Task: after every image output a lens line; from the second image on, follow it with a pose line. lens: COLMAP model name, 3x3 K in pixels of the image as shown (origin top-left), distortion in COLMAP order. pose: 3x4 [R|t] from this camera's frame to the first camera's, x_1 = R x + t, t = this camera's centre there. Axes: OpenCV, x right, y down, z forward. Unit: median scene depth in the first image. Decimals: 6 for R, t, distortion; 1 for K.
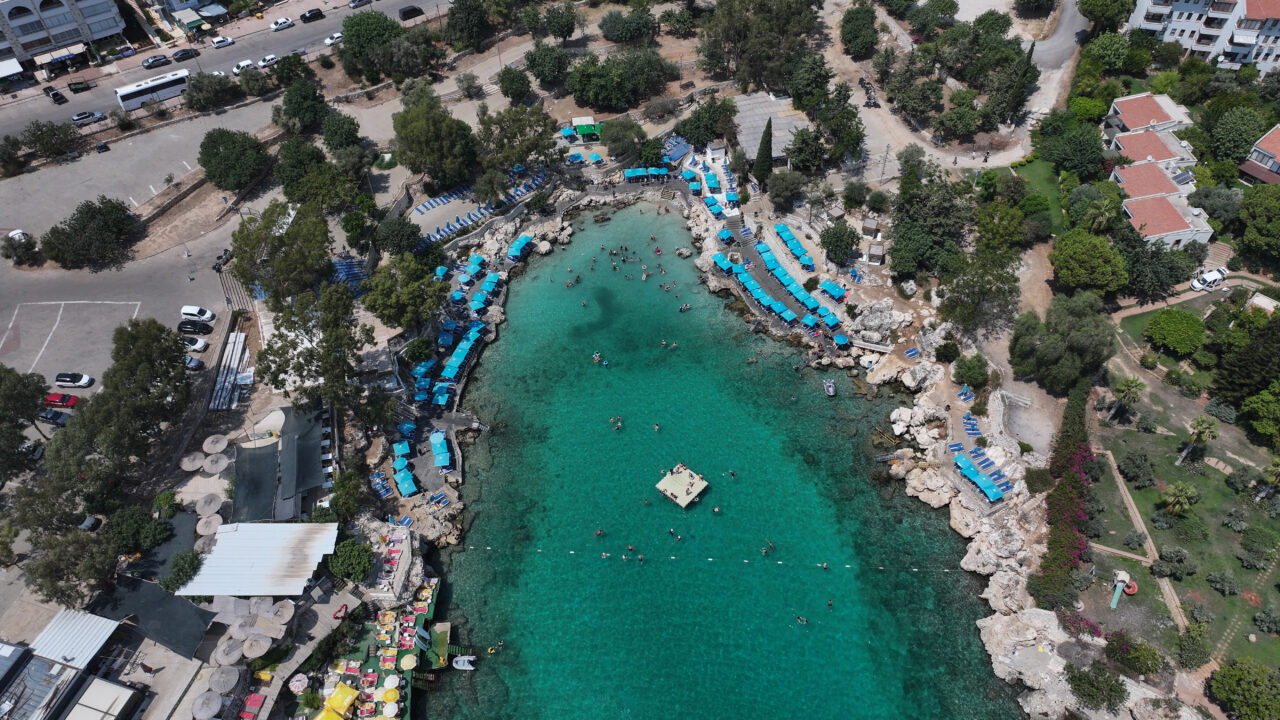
lens RADIAL K [[896.9, 0, 640.0], [0, 896.9, 360.0], [0, 0, 1]] dist [0.000570, 0.005509]
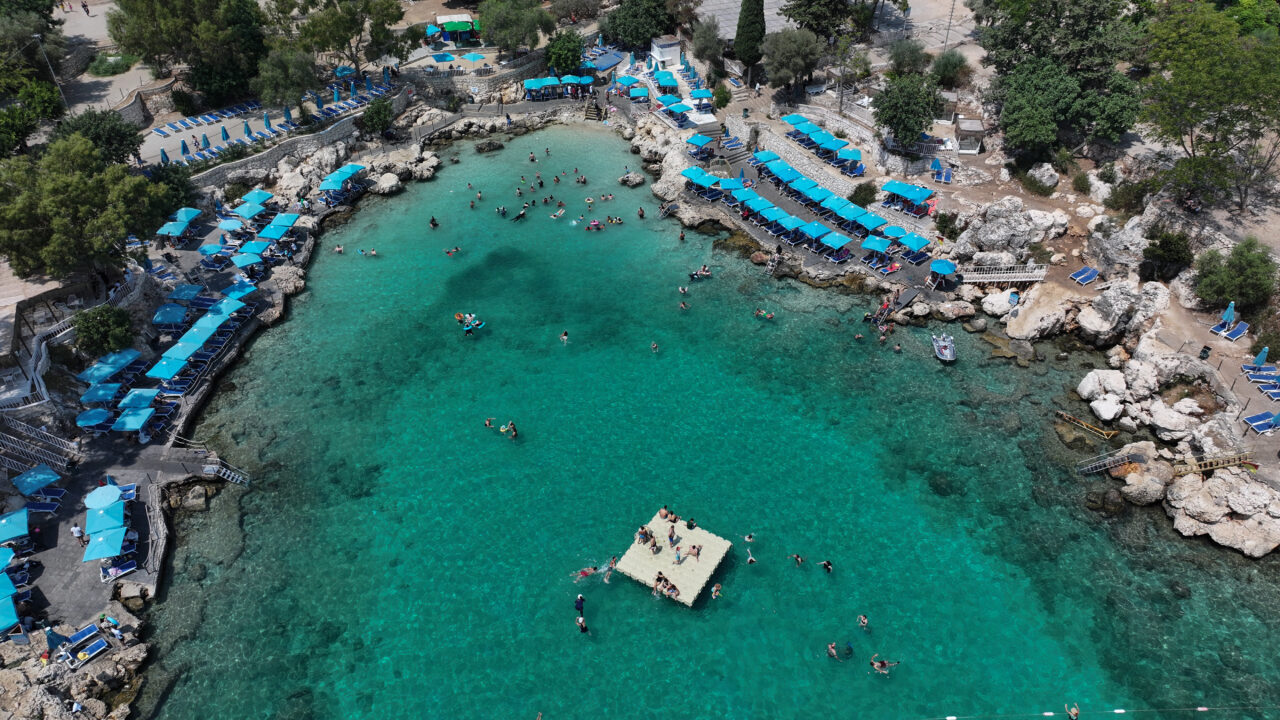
lens RADIAL K [[896.9, 0, 640.0], [0, 896.9, 360.0], [0, 0, 1]] dist [0.000570, 0.005509]
pose [[0.994187, -0.066971, 0.084307, -0.002753], [0.080000, 0.983524, -0.162115, 0.099775], [-0.072061, 0.167917, 0.983164, 0.485618]]
